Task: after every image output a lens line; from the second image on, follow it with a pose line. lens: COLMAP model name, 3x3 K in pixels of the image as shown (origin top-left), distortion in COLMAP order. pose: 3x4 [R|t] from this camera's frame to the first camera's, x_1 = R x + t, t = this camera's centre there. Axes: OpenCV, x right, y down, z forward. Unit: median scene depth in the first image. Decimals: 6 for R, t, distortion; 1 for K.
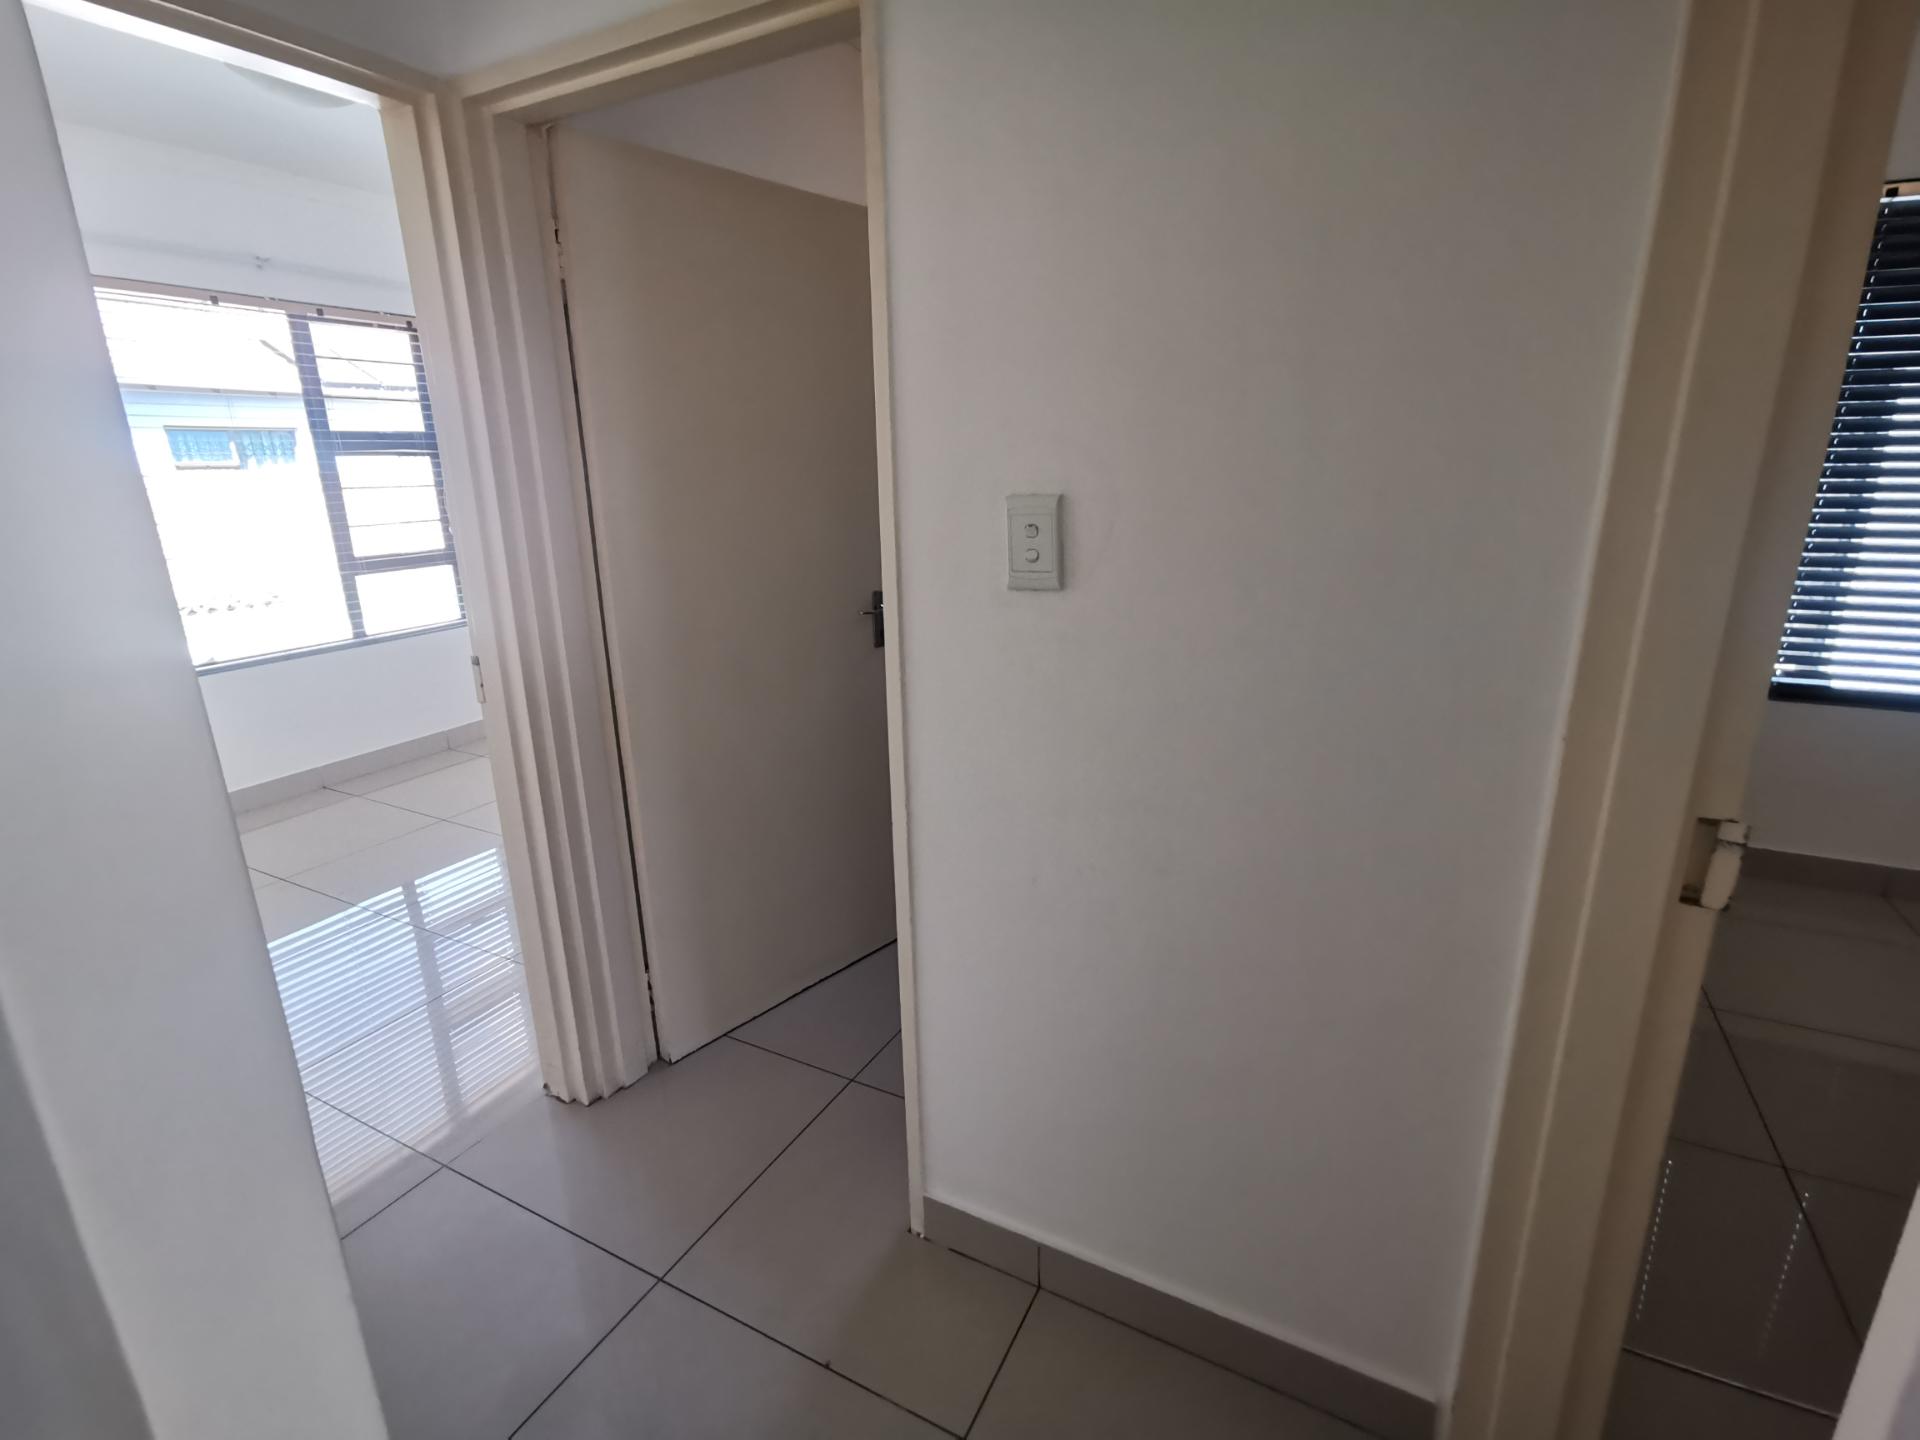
lens RADIAL K [[921.4, 0, 970.0], [0, 921.4, 717.9], [0, 0, 1]] dist [-0.032149, 0.026925]
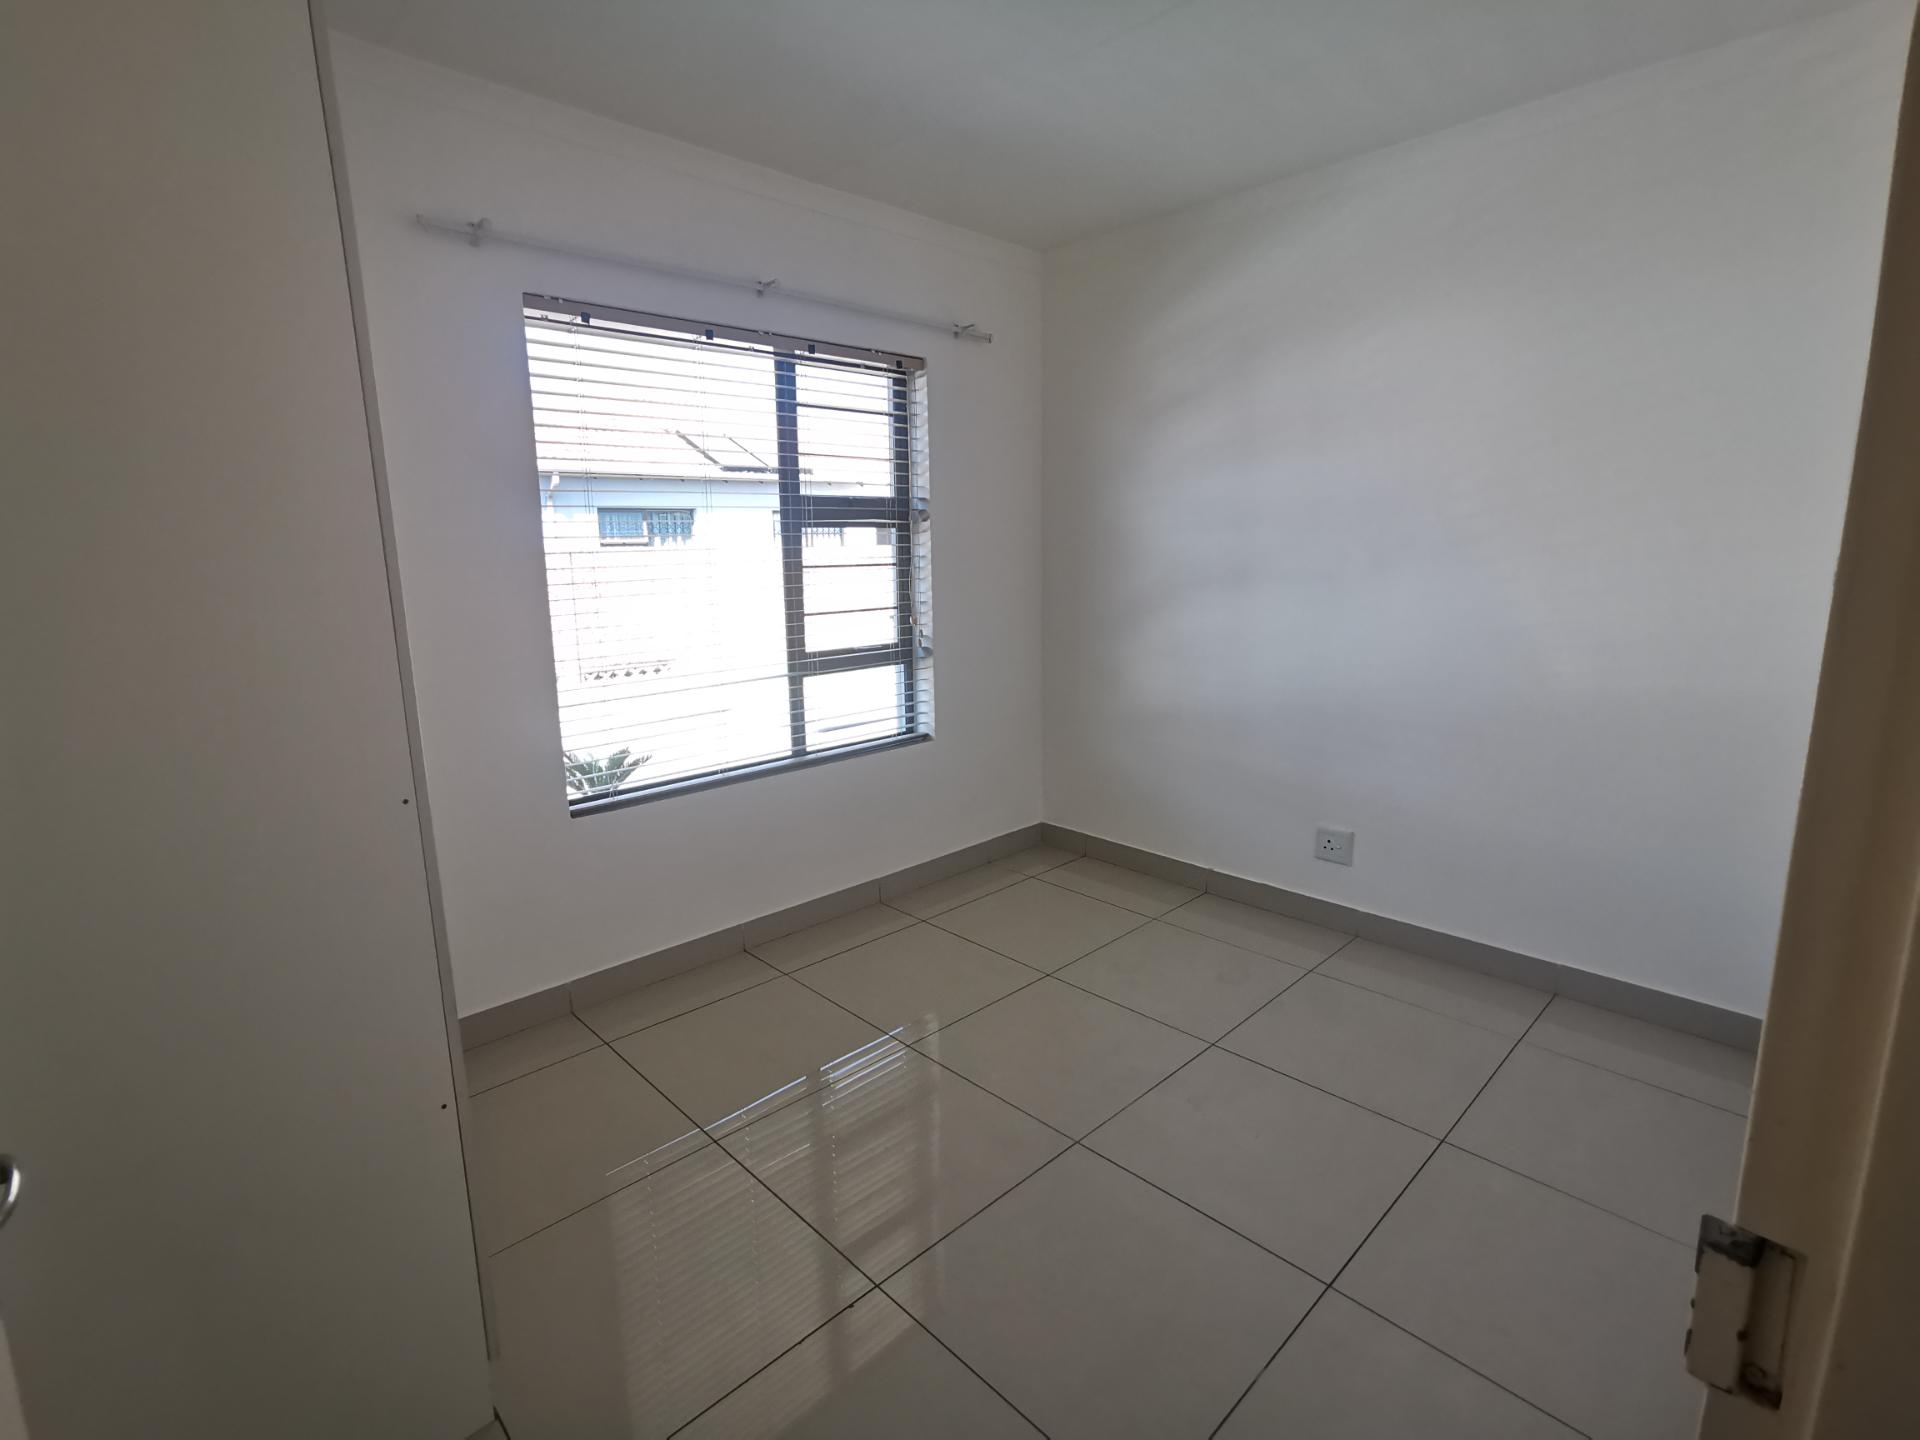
lens RADIAL K [[921.4, 0, 943.0], [0, 921.4, 708.9], [0, 0, 1]] dist [-0.032149, 0.026925]
pose [[0.944295, 0.061595, -0.323286, -0.297358], [-0.091712, 0.992666, -0.078754, -0.075781], [0.316064, 0.104016, 0.943018, 0.290622]]
